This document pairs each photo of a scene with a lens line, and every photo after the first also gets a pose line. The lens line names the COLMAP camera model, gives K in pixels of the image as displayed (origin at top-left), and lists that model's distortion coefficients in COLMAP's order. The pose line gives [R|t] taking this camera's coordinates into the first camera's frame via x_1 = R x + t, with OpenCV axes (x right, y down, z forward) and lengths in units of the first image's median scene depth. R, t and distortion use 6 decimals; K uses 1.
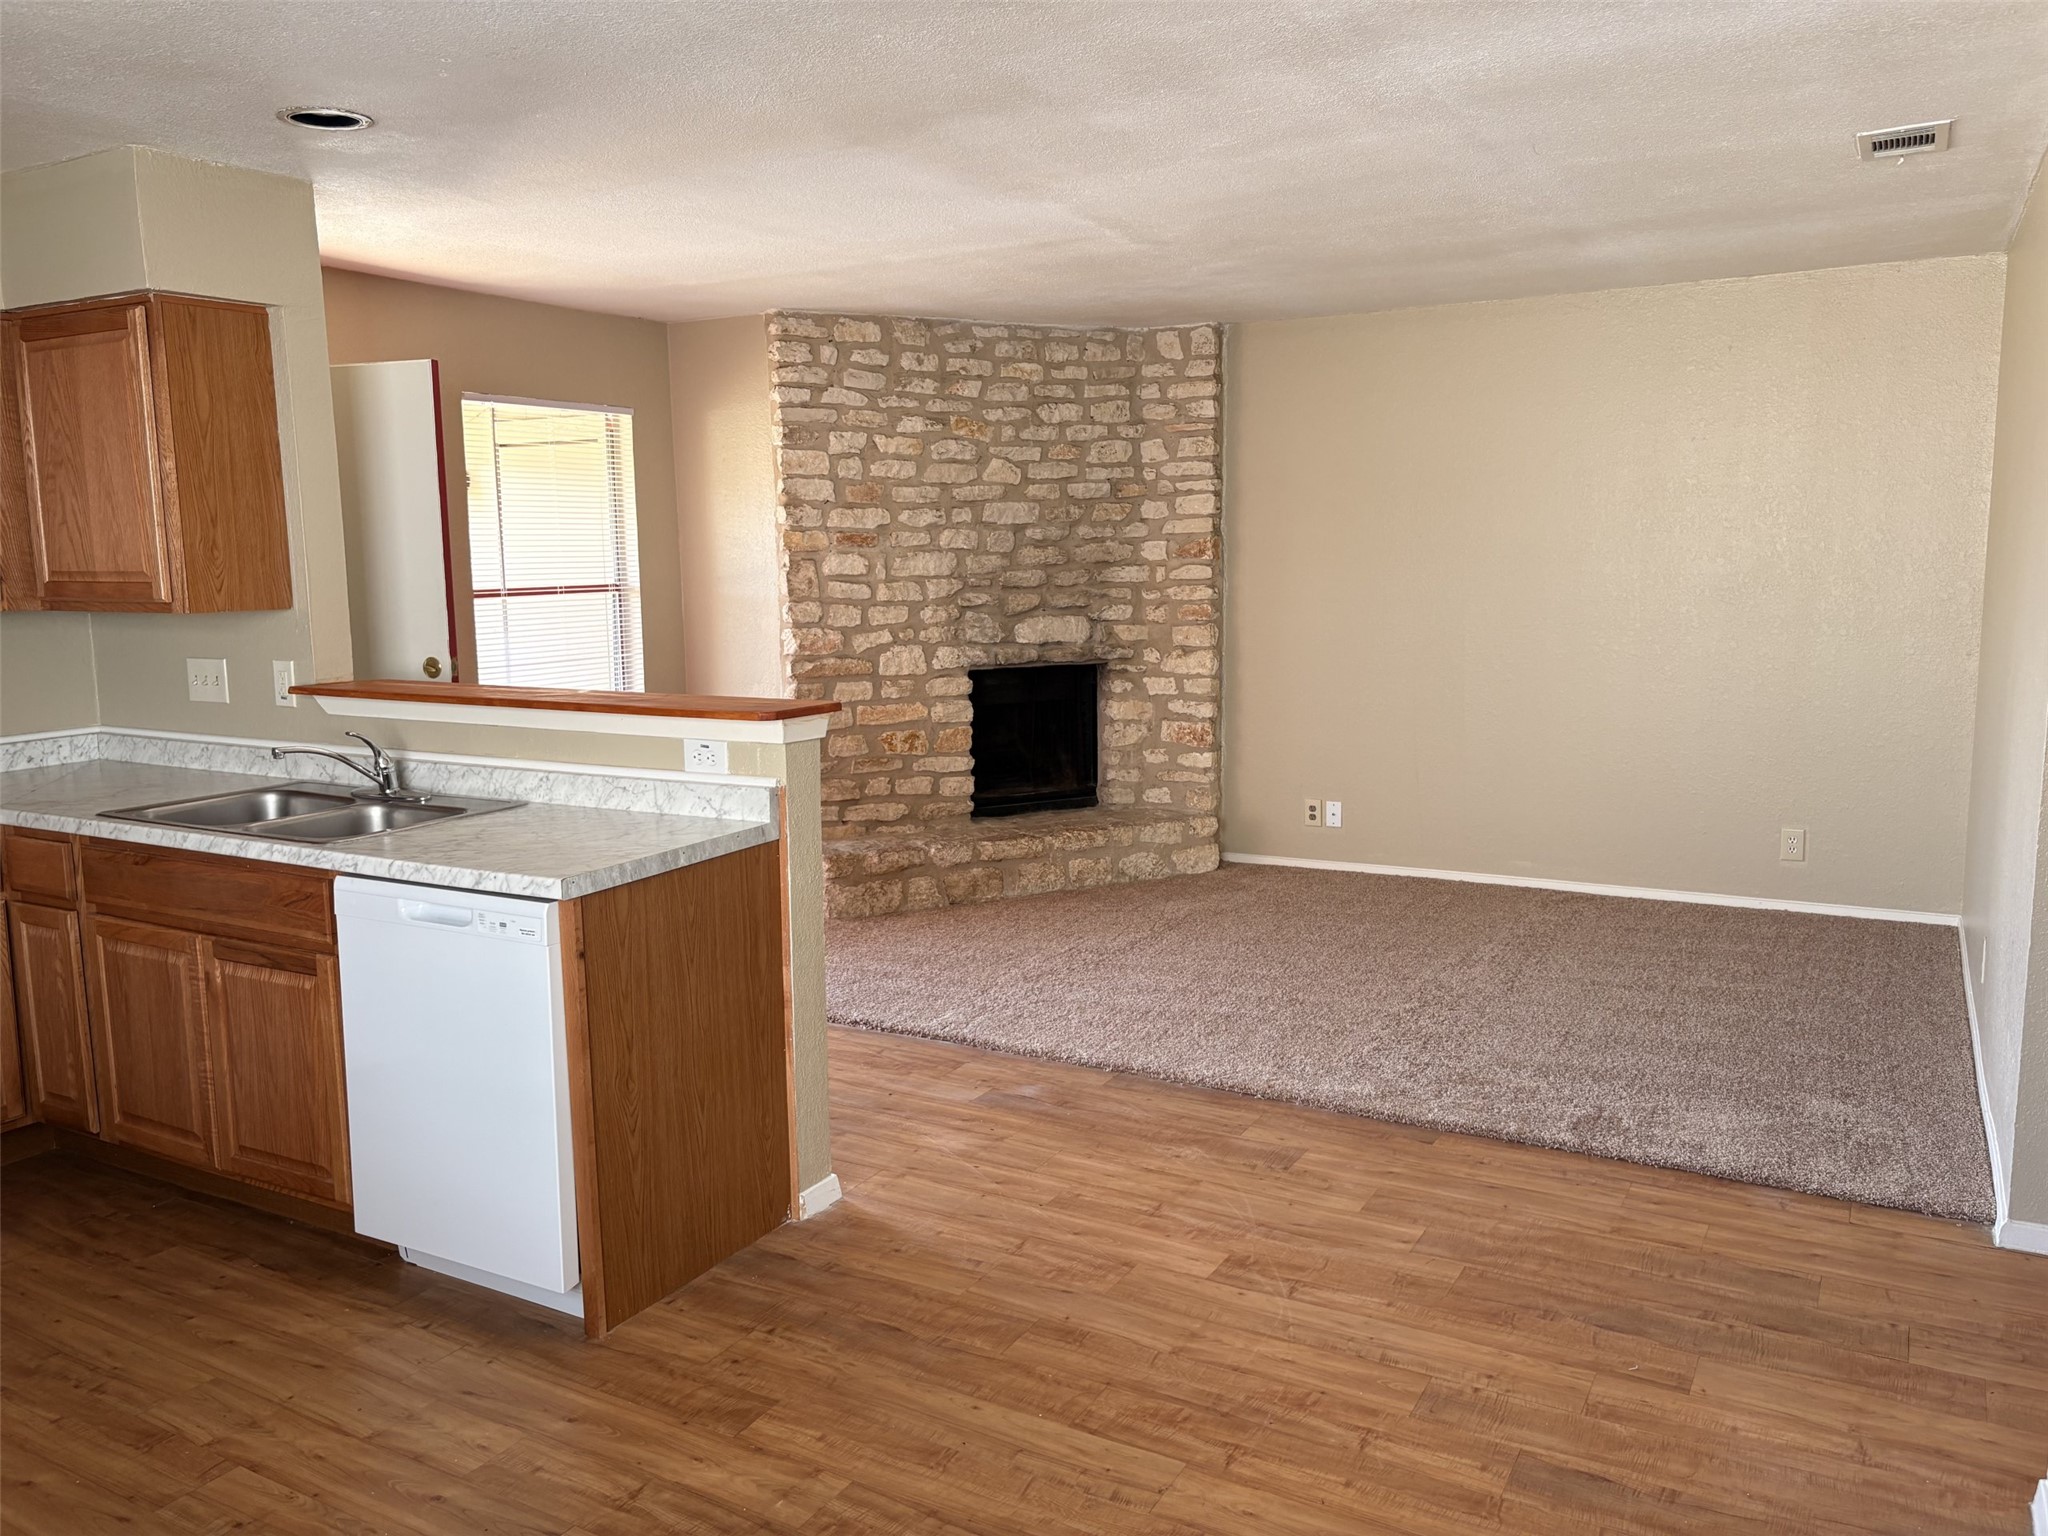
lens RADIAL K [[1553.2, 0, 1012.1], [0, 1553.2, 788.4], [0, 0, 1]] dist [0.035432, -0.029238]
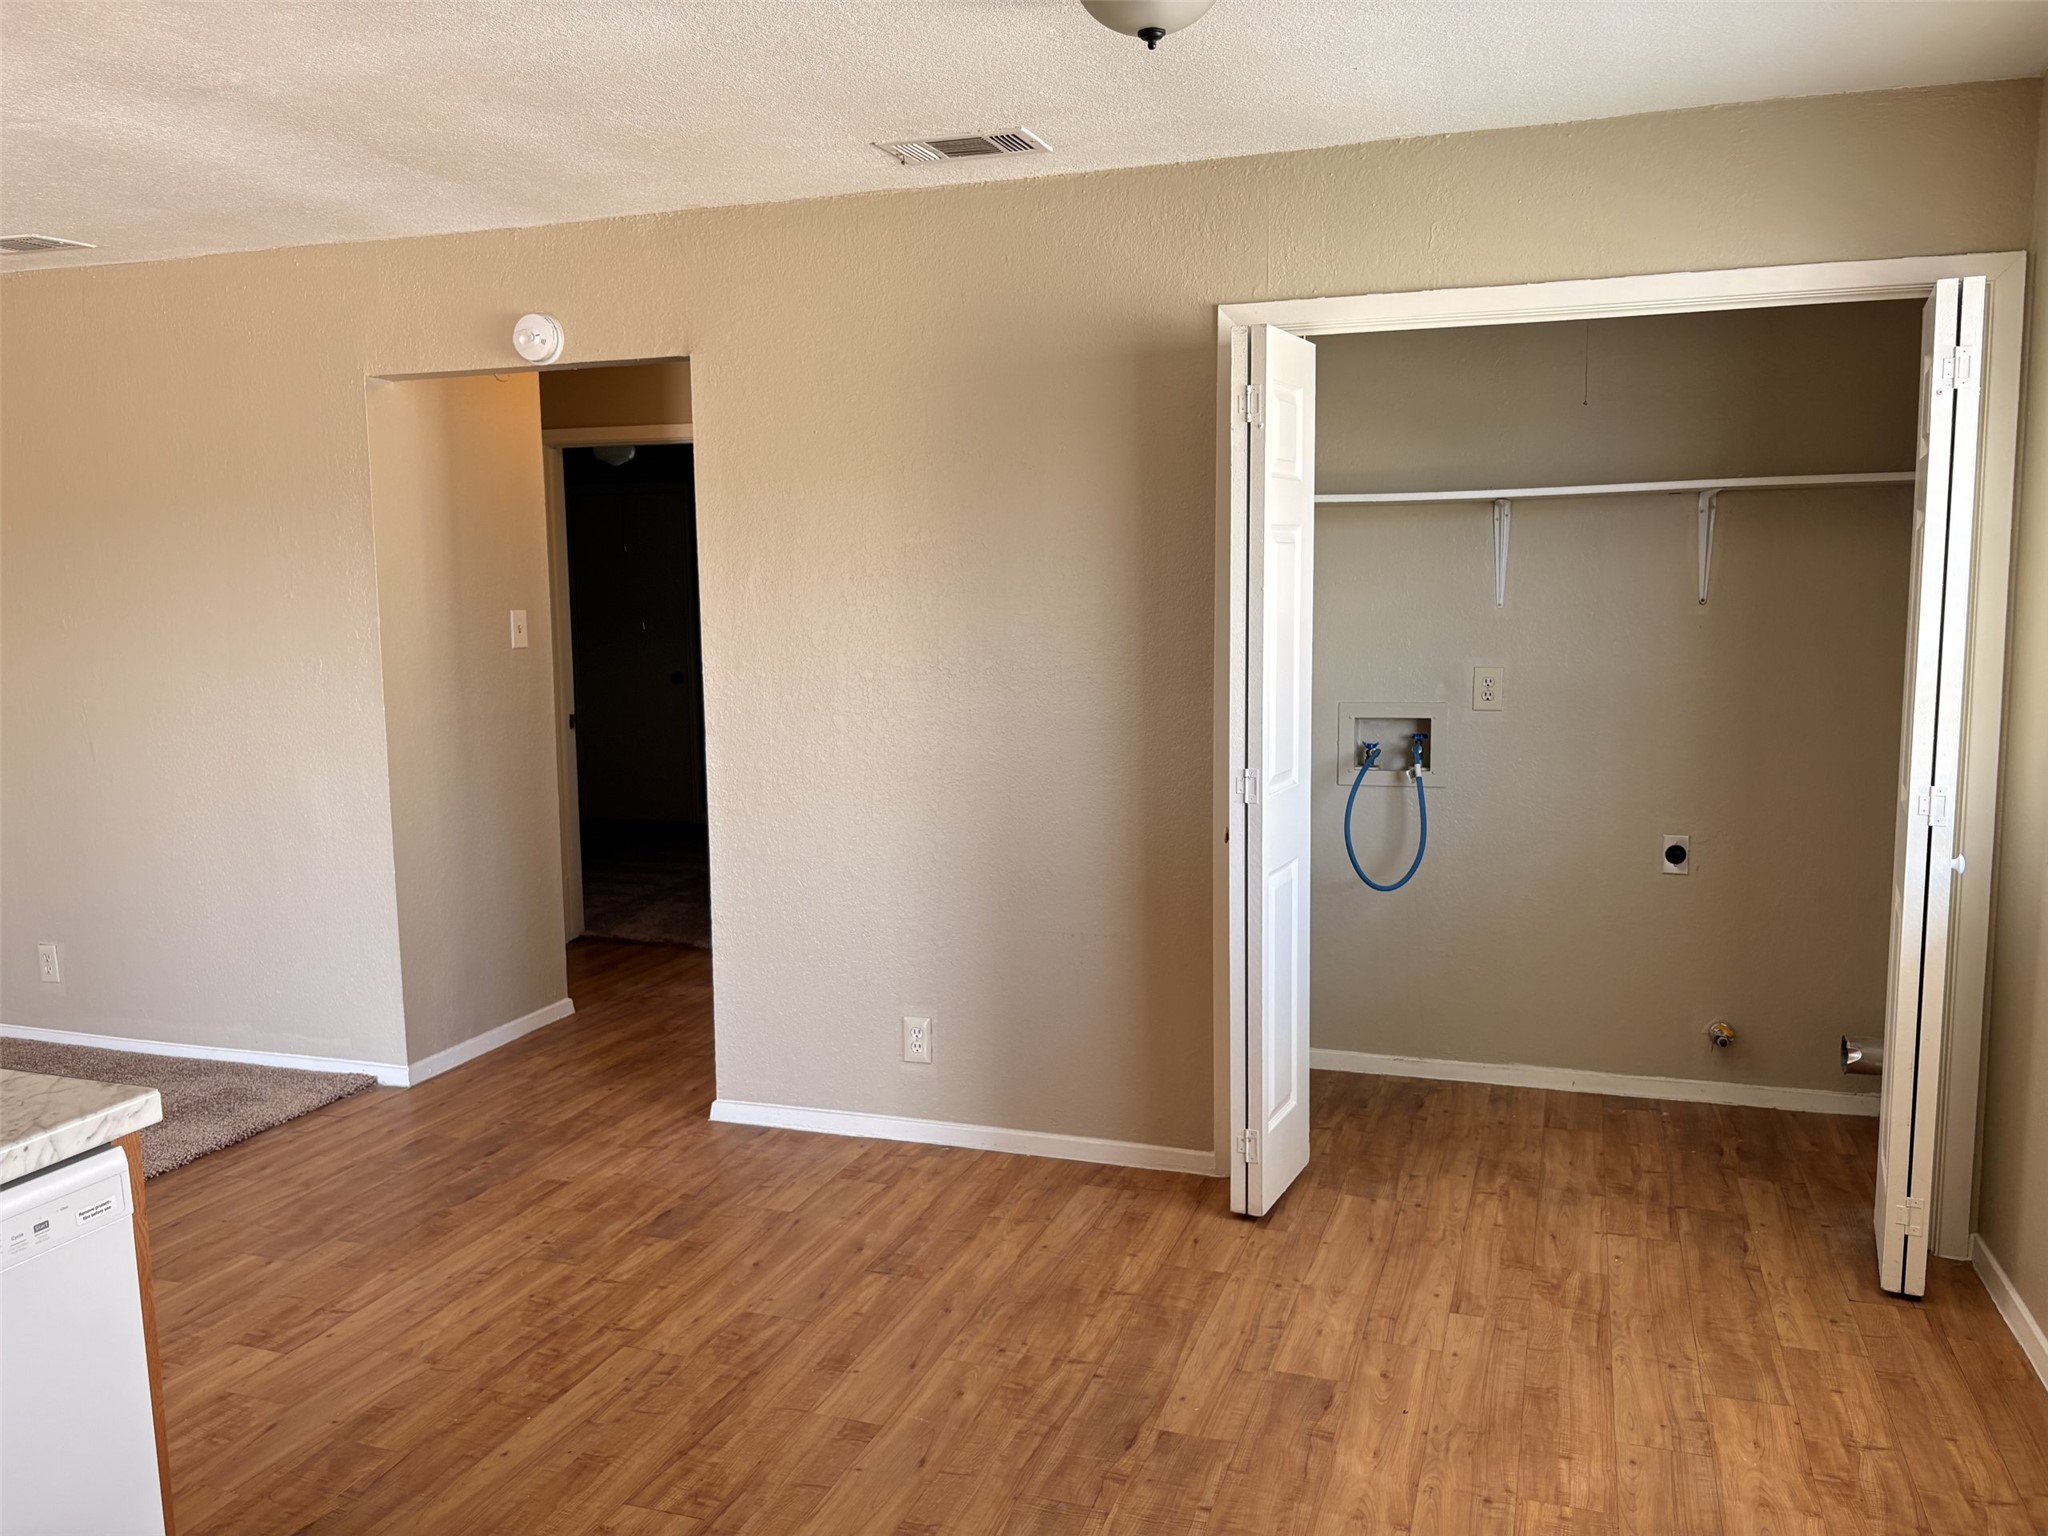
lens RADIAL K [[1553.2, 0, 1026.9], [0, 1553.2, 754.0], [0, 0, 1]] dist [0.035432, -0.029238]
pose [[-0.183437, -0.087919, 0.979092, -0.764220], [0.162536, 0.979571, 0.118414, -0.074420], [-0.969501, 0.180859, -0.165400, 0.578290]]
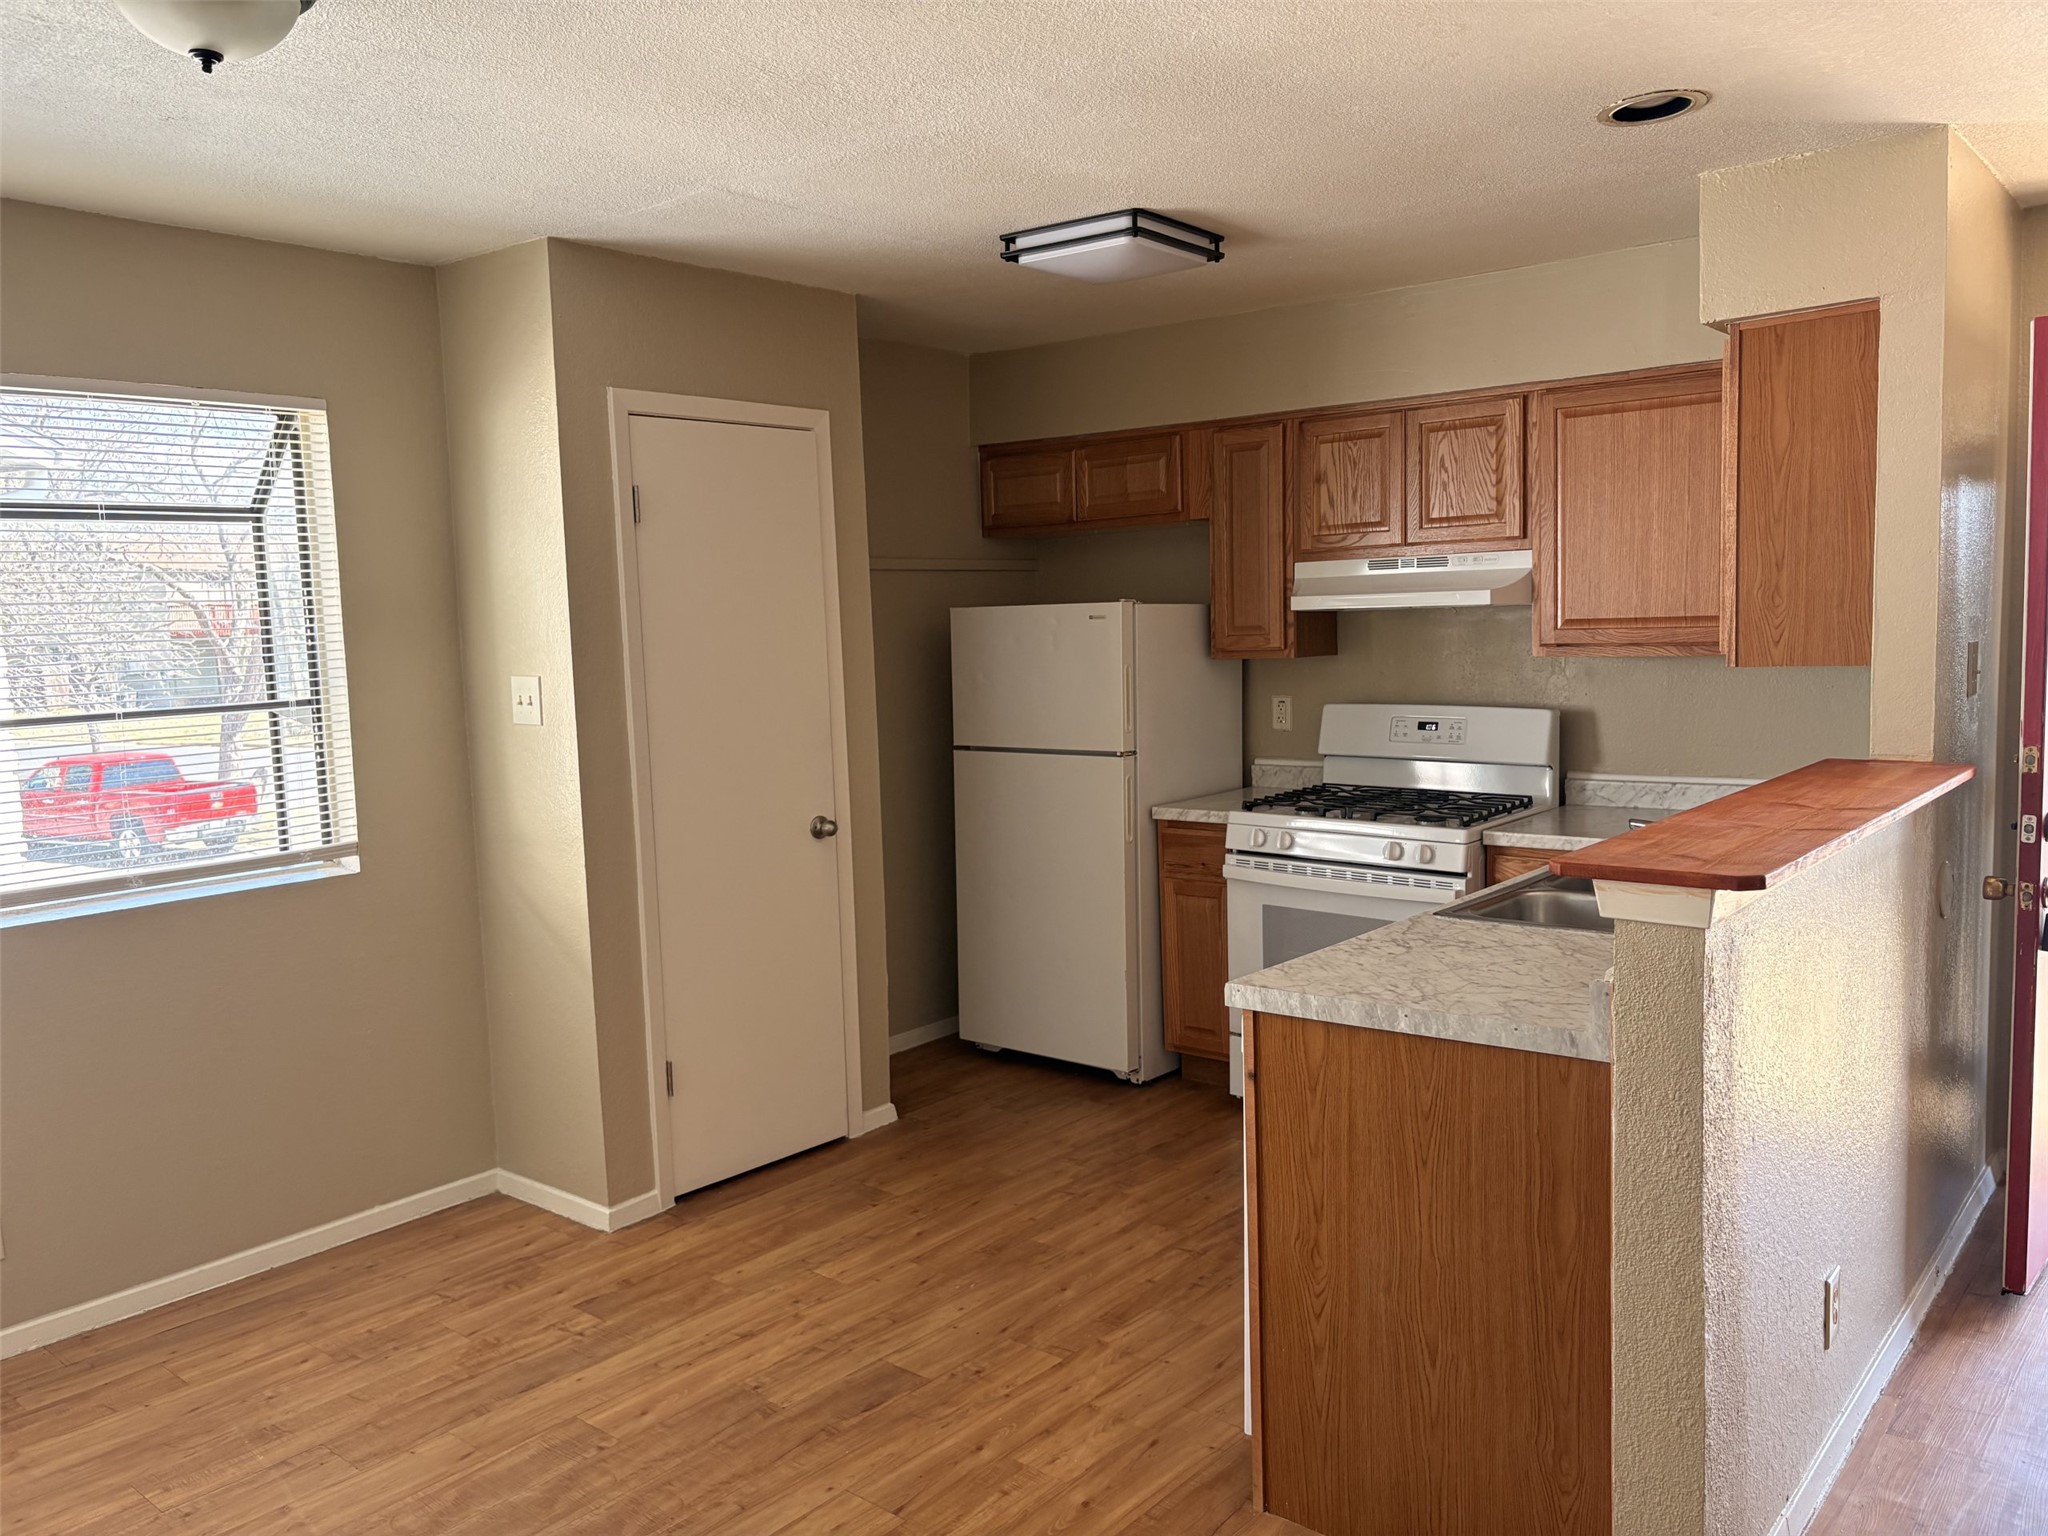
lens RADIAL K [[1553.2, 0, 1026.2], [0, 1553.2, 783.3], [0, 0, 1]] dist [0.035432, -0.029238]
pose [[-0.176212, 0.120996, -0.976887, 0.486817], [-0.113369, 0.983318, 0.142242, -0.138735], [0.977802, 0.135814, -0.159556, 0.811514]]
